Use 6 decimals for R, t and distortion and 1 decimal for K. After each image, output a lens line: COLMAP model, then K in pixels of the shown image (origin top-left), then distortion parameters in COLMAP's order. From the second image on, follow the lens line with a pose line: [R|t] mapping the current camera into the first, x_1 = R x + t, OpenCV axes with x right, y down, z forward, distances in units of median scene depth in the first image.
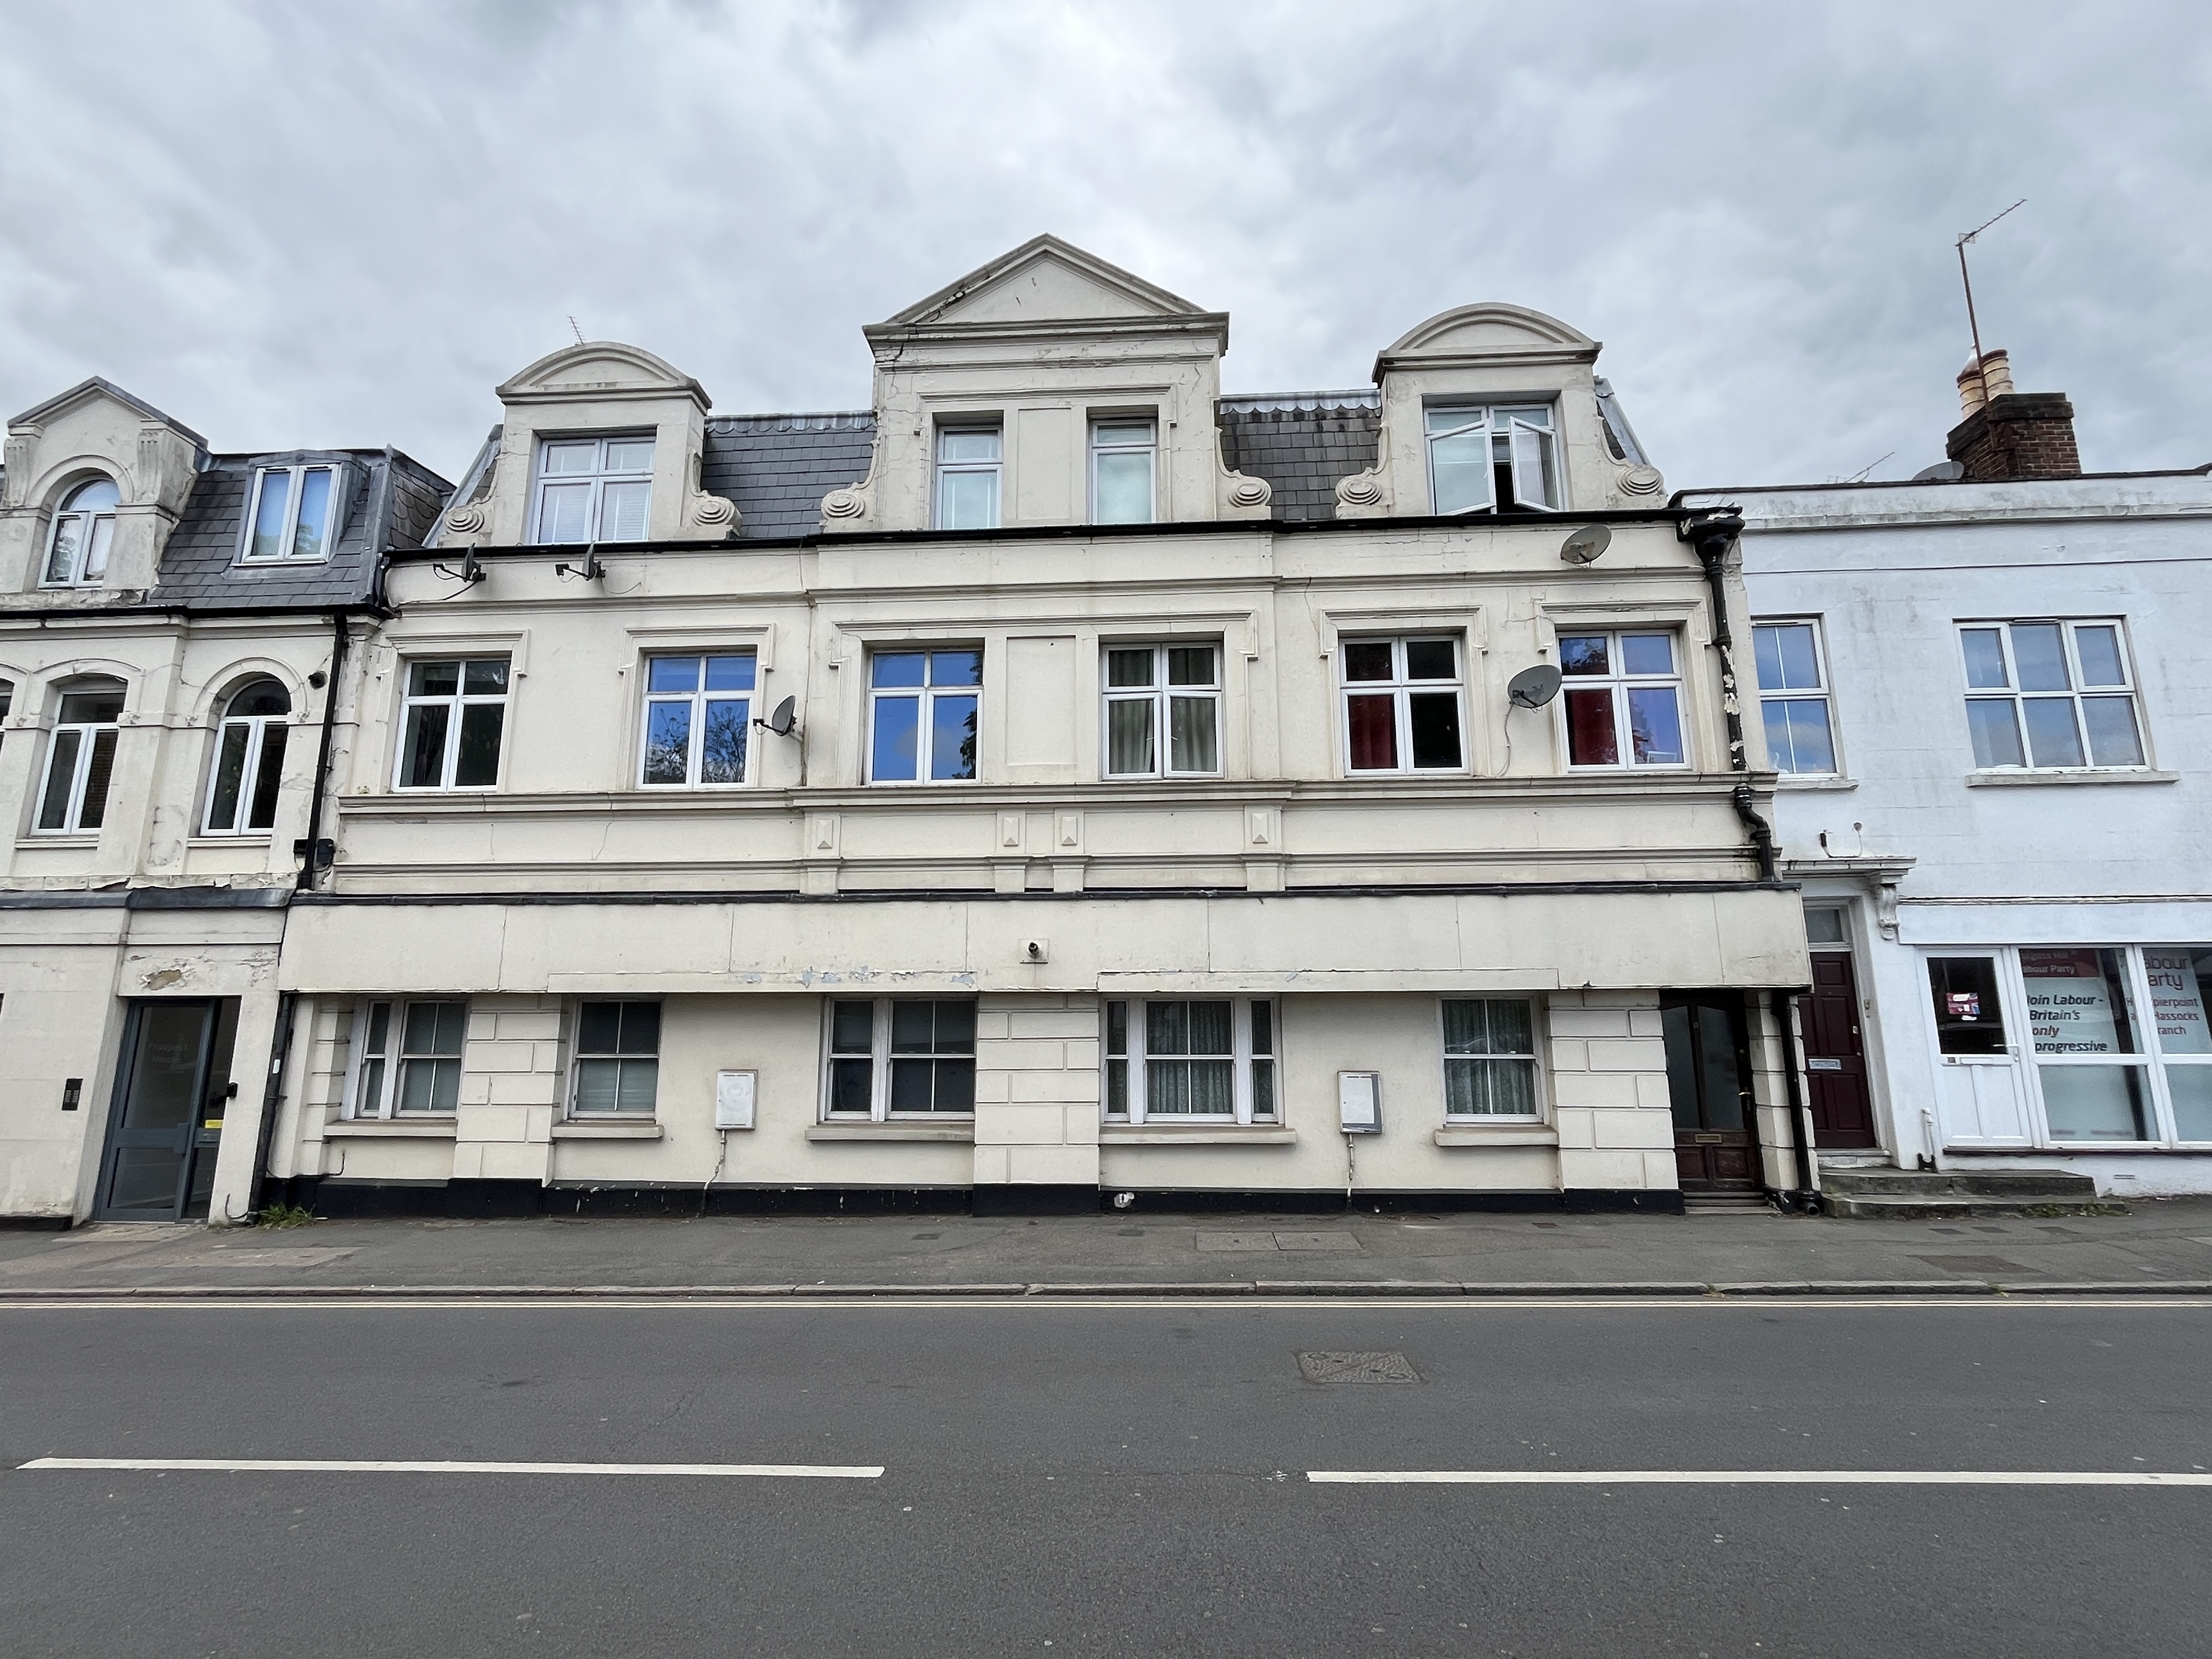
lens RADIAL K [[1082.6, 0, 1082.2], [0, 1082.6, 822.1], [0, 0, 1]] dist [-0.004406, -0.000030]
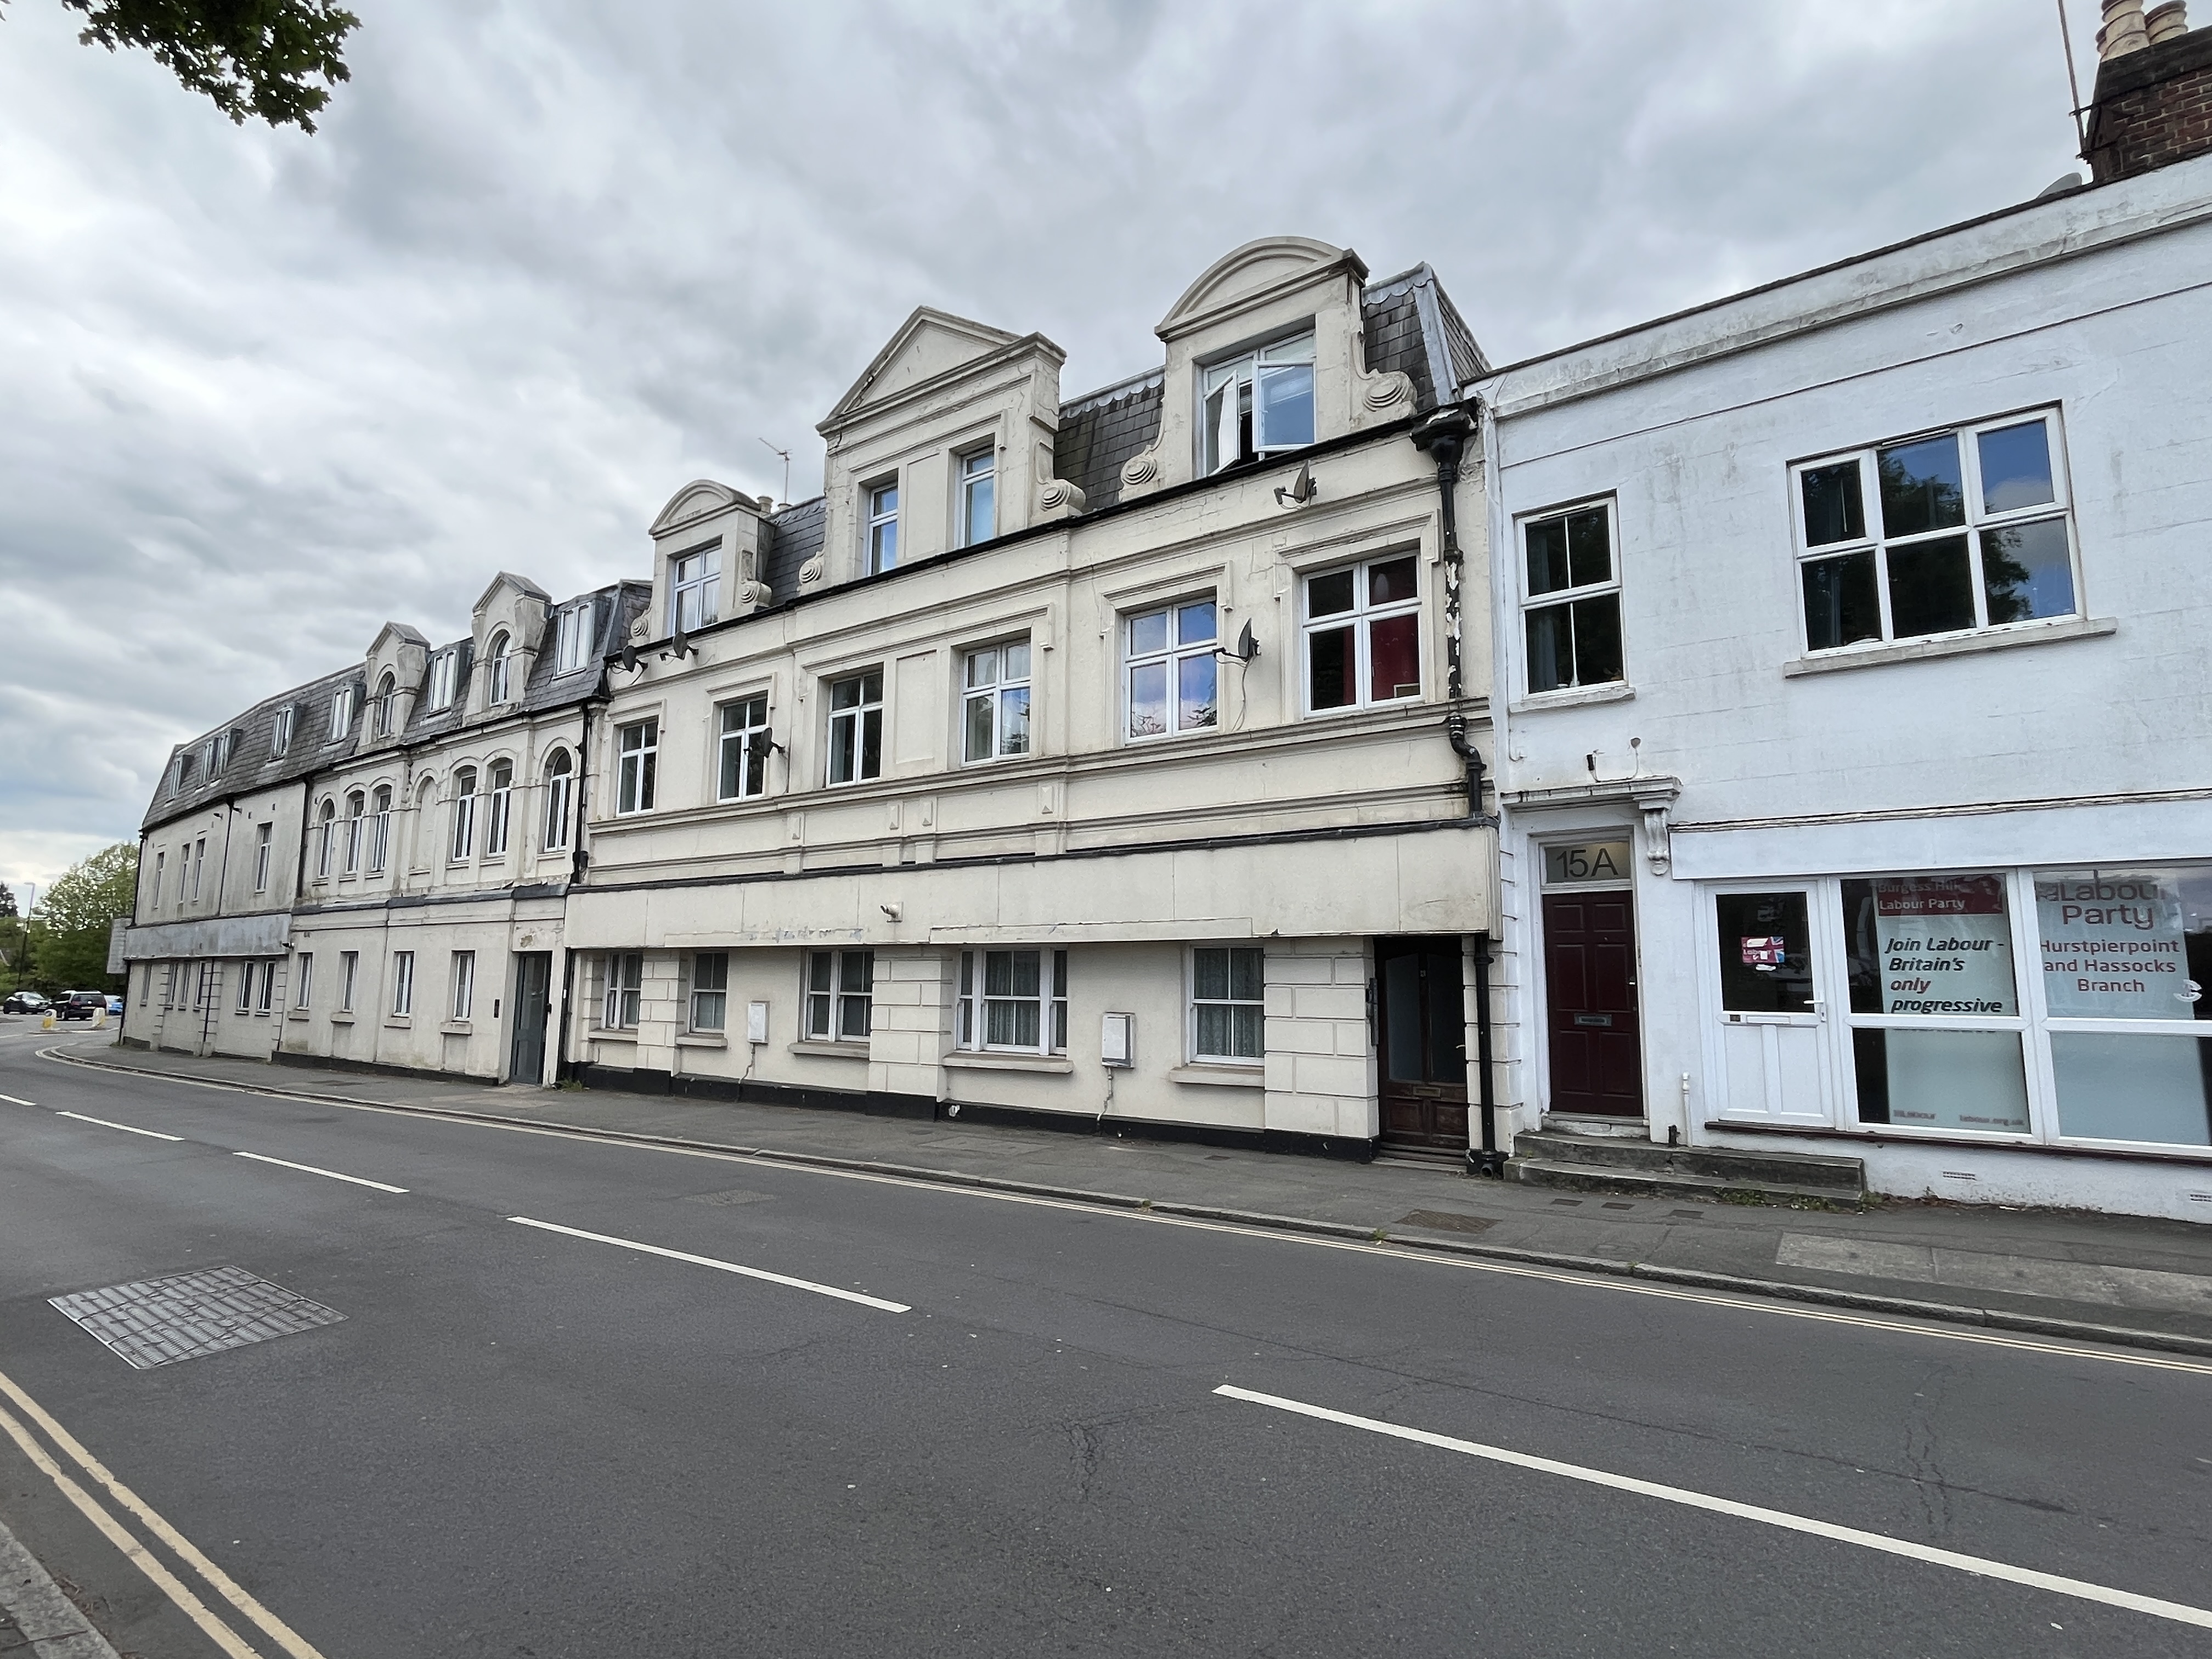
lens RADIAL K [[1150.7, 0, 1028.1], [0, 1150.7, 829.6], [0, 0, 1]] dist [-0.001908, -0.001669]
pose [[0.823735, -0.064034, -0.563347, 0.799279], [0.094489, 0.995211, 0.025040, 0.004293], [0.559046, -0.073857, 0.825841, -0.013674]]
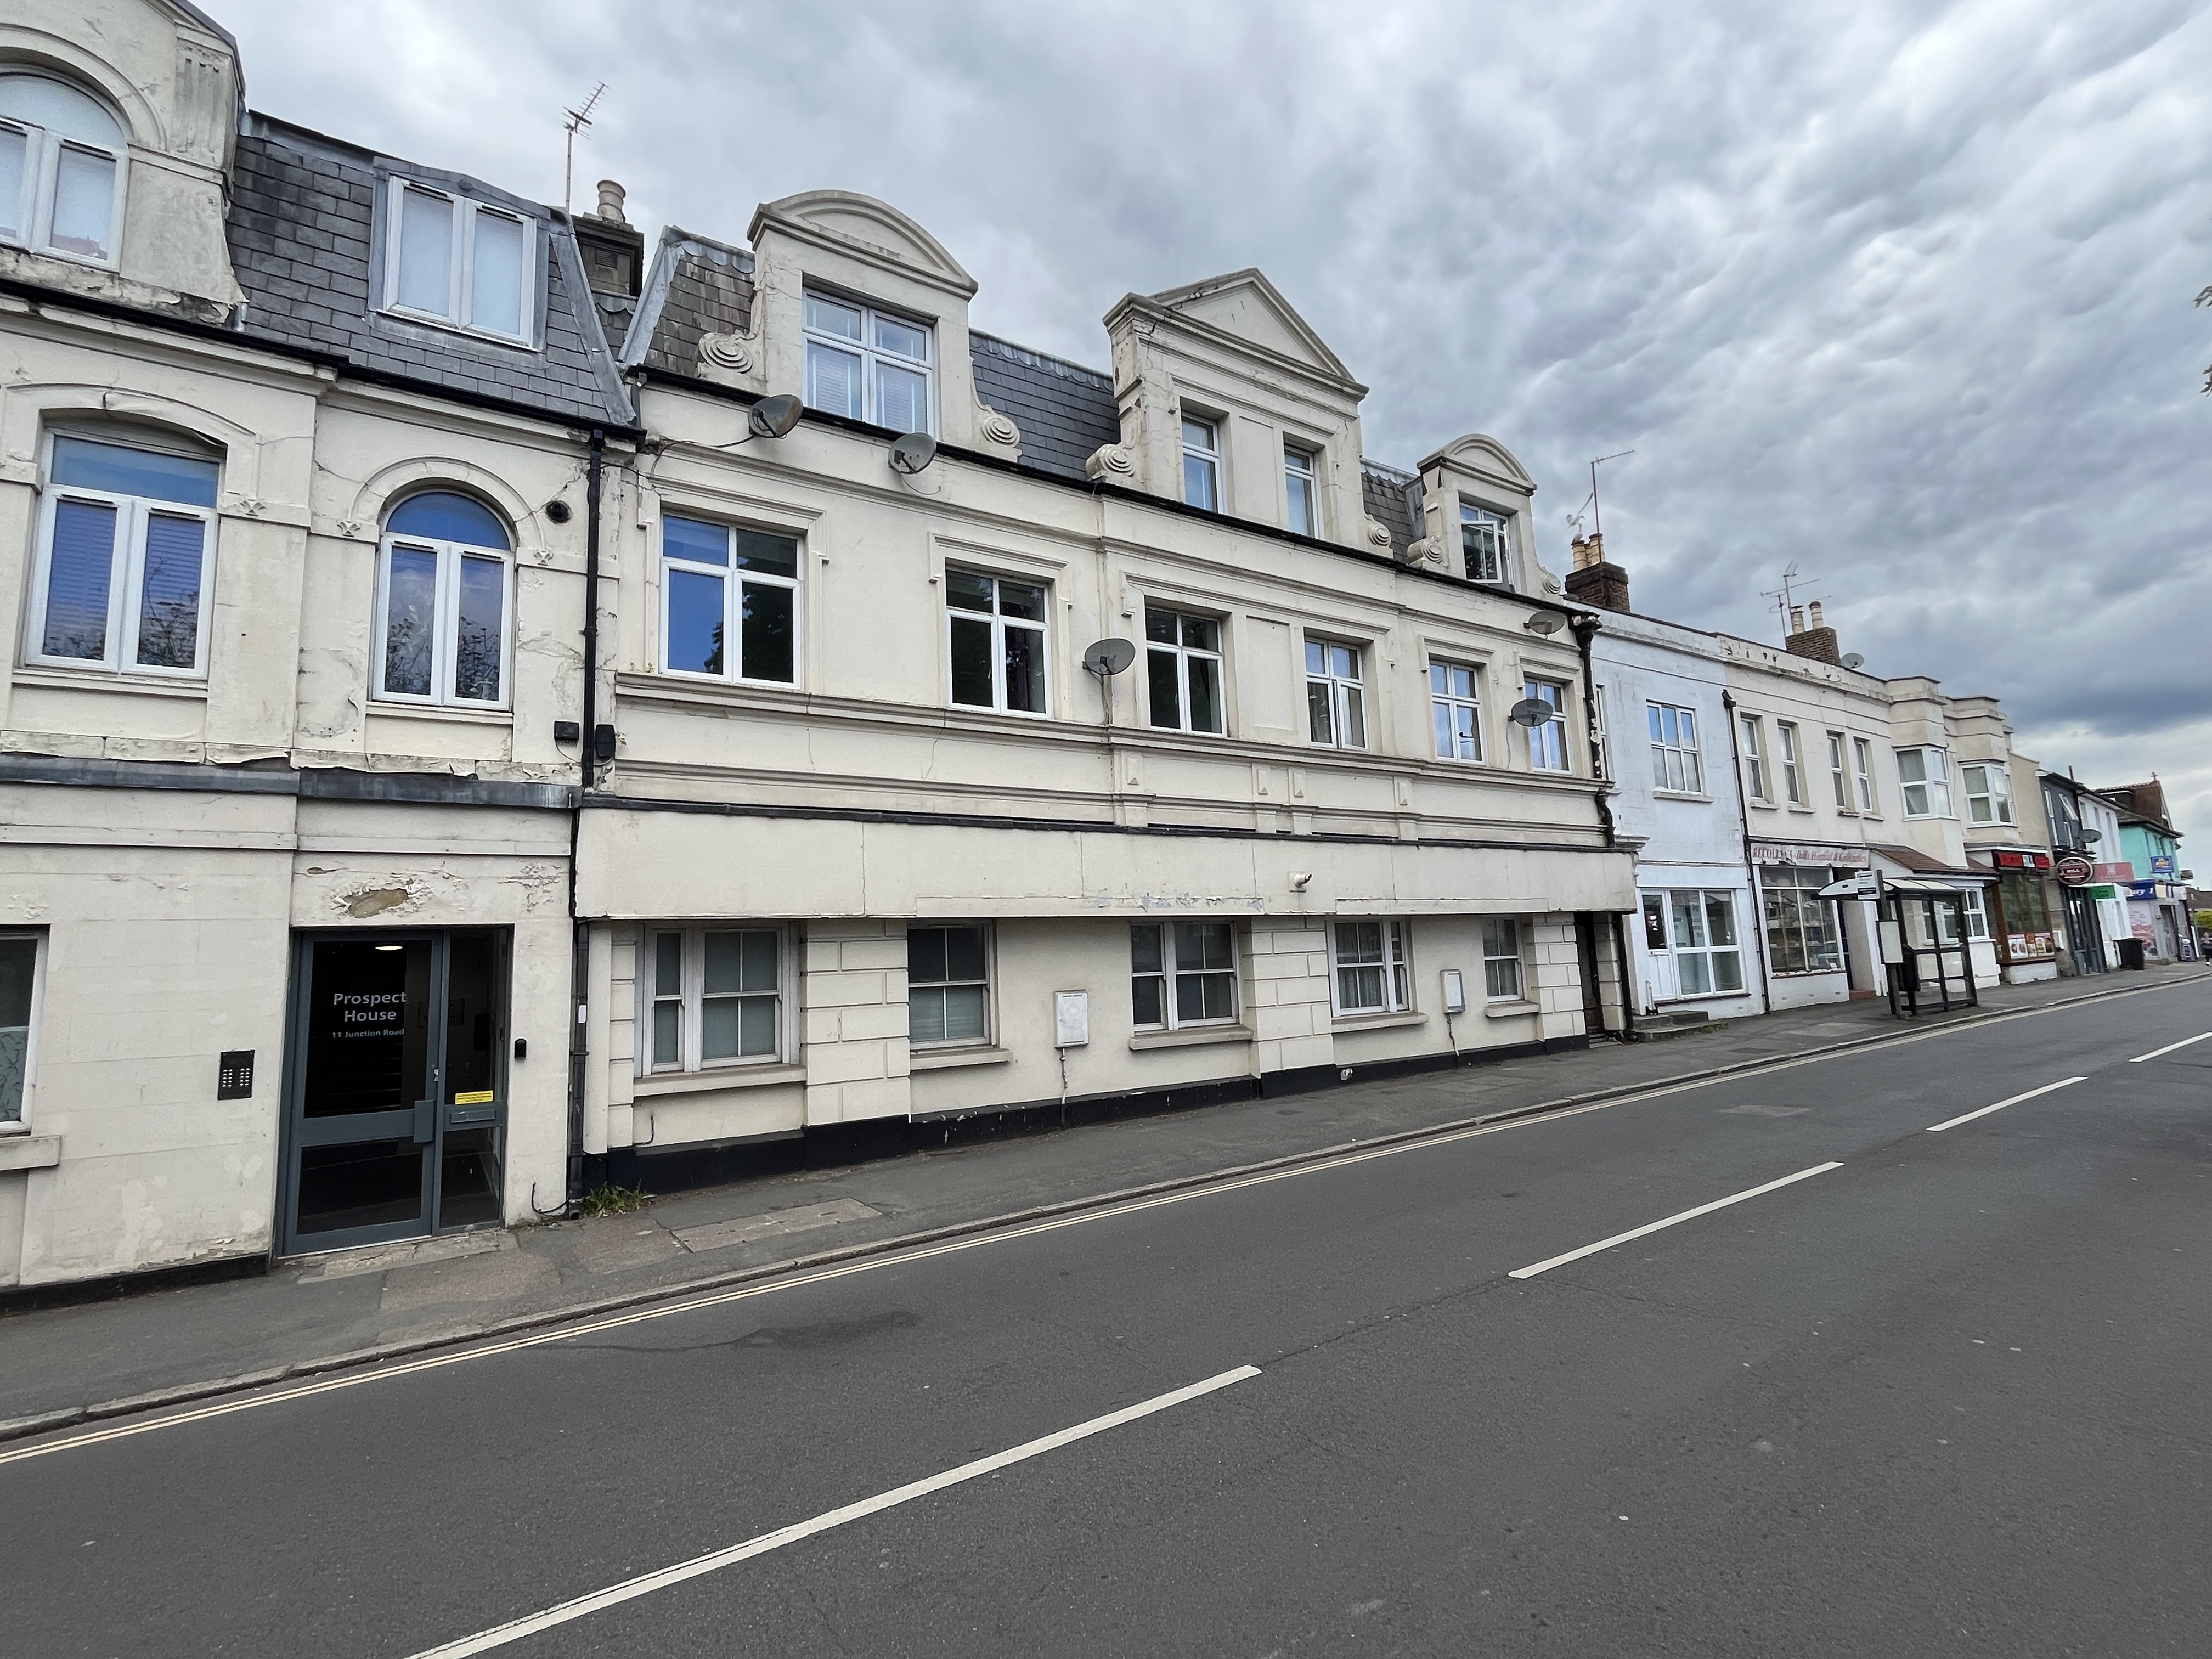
lens RADIAL K [[1082.6, 0, 1082.2], [0, 1082.6, 822.1], [0, 0, 1]] dist [-0.004406, -0.000030]
pose [[0.788321, 0.051223, 0.613129, -0.938078], [-0.079431, 0.996662, 0.018862, 0.045151], [-0.610116, -0.063571, 0.789758, 0.173743]]
